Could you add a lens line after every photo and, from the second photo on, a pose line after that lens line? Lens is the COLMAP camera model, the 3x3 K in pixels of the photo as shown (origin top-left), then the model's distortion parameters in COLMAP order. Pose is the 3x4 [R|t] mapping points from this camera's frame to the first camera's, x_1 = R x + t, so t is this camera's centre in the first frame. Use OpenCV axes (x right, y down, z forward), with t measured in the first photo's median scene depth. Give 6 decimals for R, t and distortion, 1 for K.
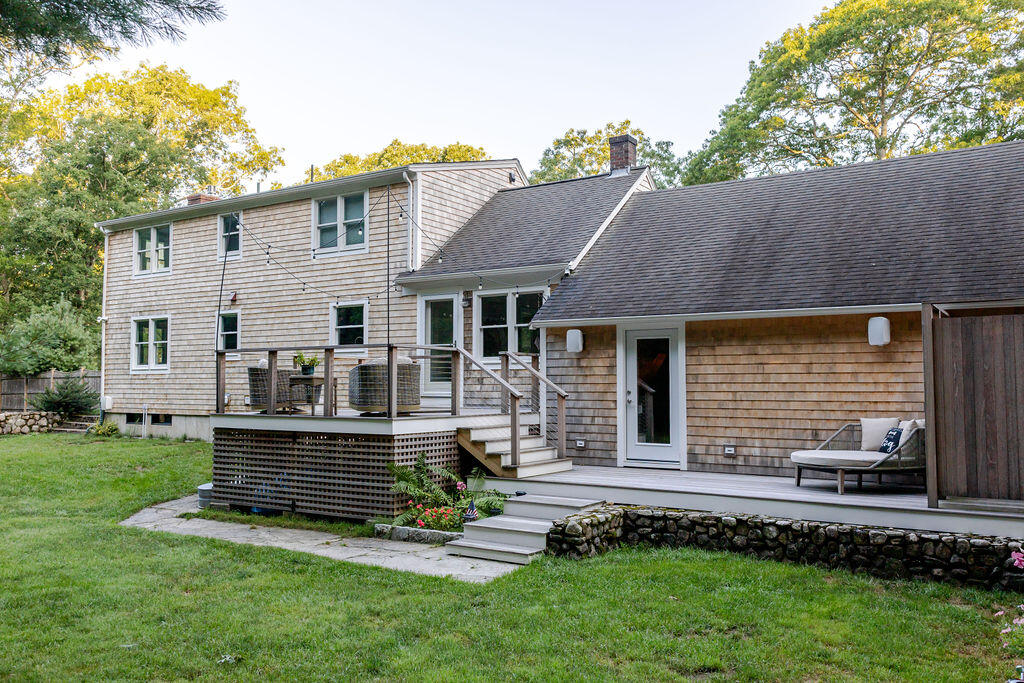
lens RADIAL K [[833.7, 0, 511.4], [0, 833.7, 359.3], [0, 0, 1]] dist [0.006370, 0.005404]
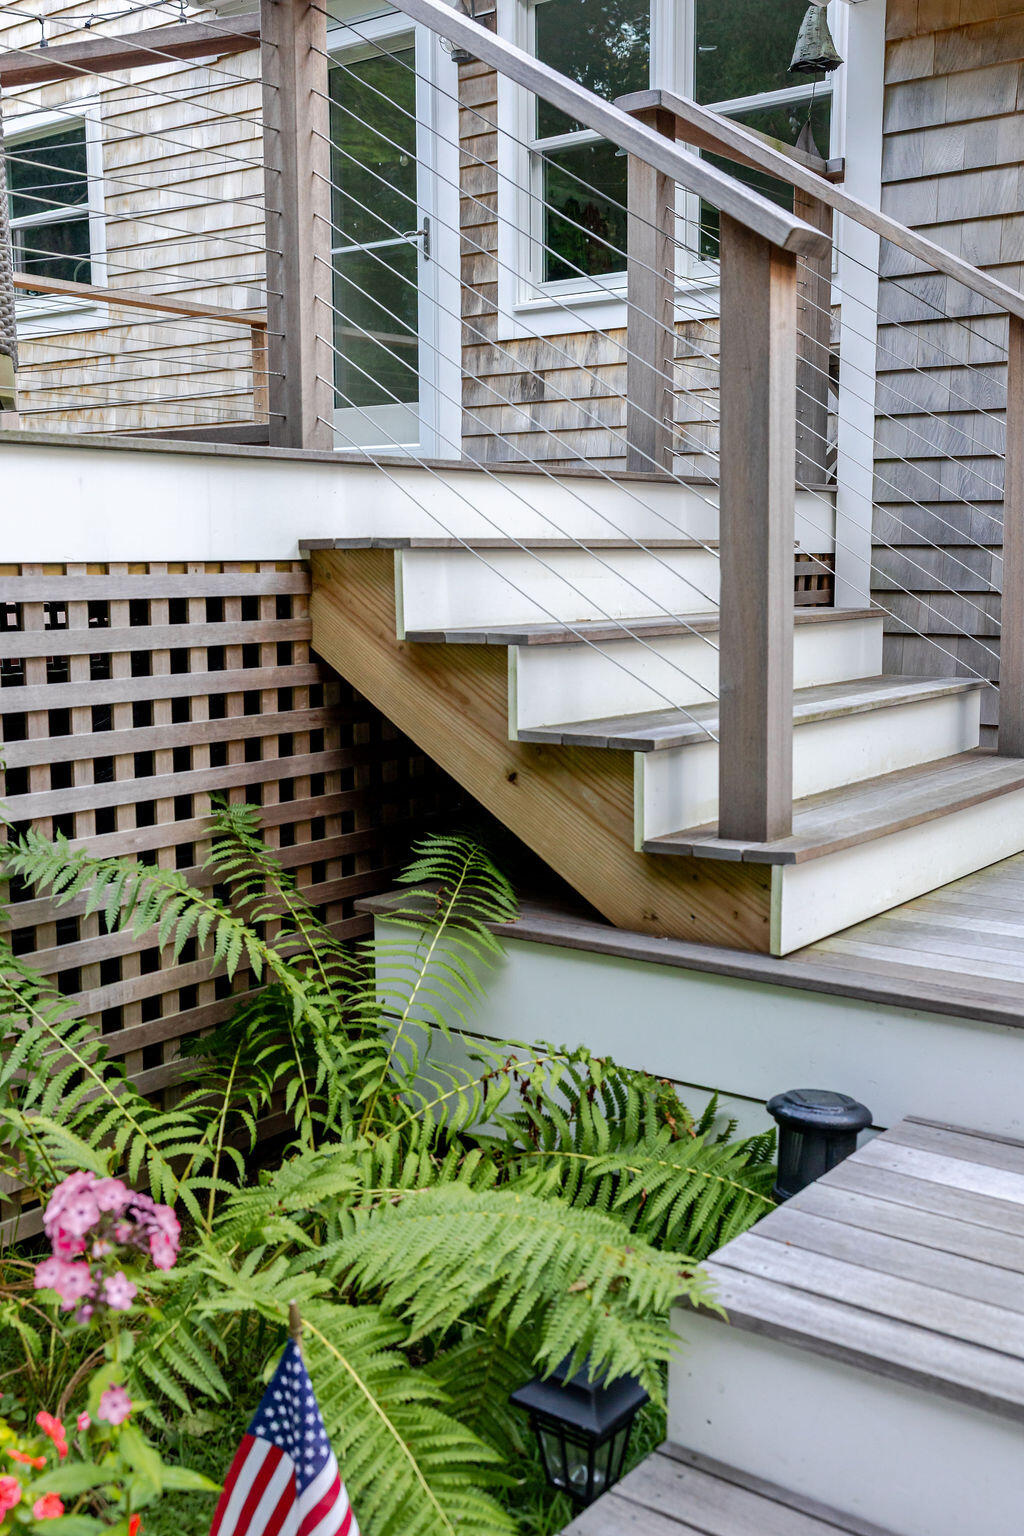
lens RADIAL K [[1560.6, 0, 512.0], [0, 1560.6, 768.0], [0, 0, 1]] dist [-0.003777, -0.003743]
pose [[0.996972, 0.003472, -0.077686, -0.012479], [0.009885, 0.985241, 0.170890, 0.077275], [0.077132, -0.171140, 0.982223, 0.767571]]
